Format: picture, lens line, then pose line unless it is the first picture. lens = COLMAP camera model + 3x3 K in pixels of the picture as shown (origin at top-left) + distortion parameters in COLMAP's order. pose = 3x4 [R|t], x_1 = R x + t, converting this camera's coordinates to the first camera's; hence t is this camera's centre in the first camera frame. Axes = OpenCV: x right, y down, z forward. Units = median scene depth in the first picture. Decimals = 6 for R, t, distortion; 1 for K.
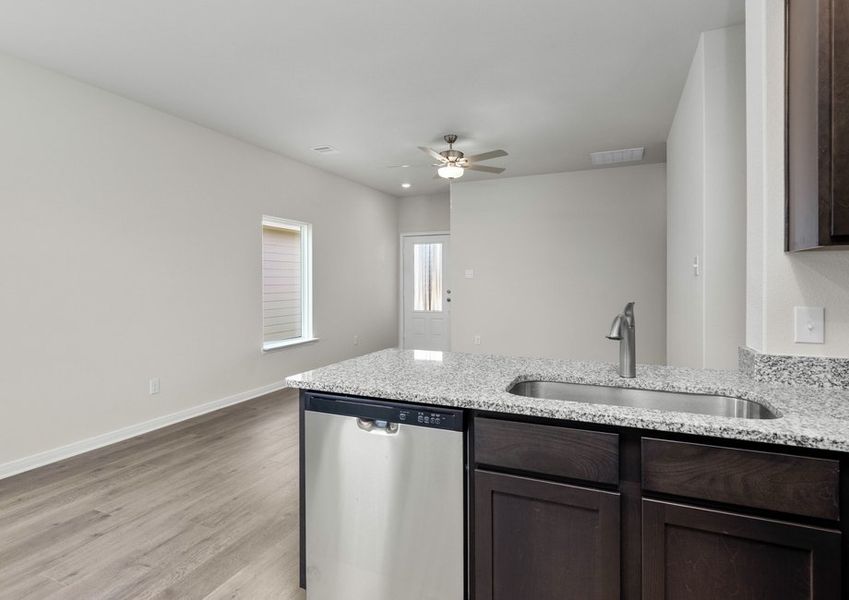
lens RADIAL K [[443.7, 0, 395.0], [0, 443.7, 279.2], [0, 0, 1]] dist [-0.000875, 0.002484]
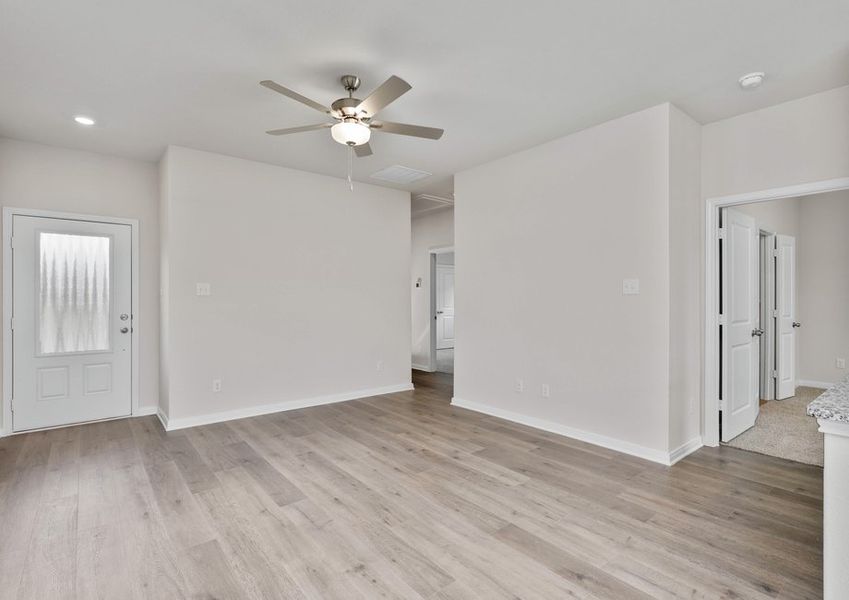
lens RADIAL K [[420.5, 0, 424.0], [0, 420.5, 298.8], [0, 0, 1]] dist [-0.013100, 0.002529]
pose [[0.421141, 0.002057, 0.906993, -0.301410], [-0.002179, 0.999997, -0.001256, 0.002906], [-0.906992, -0.001447, 0.421145, 0.493718]]
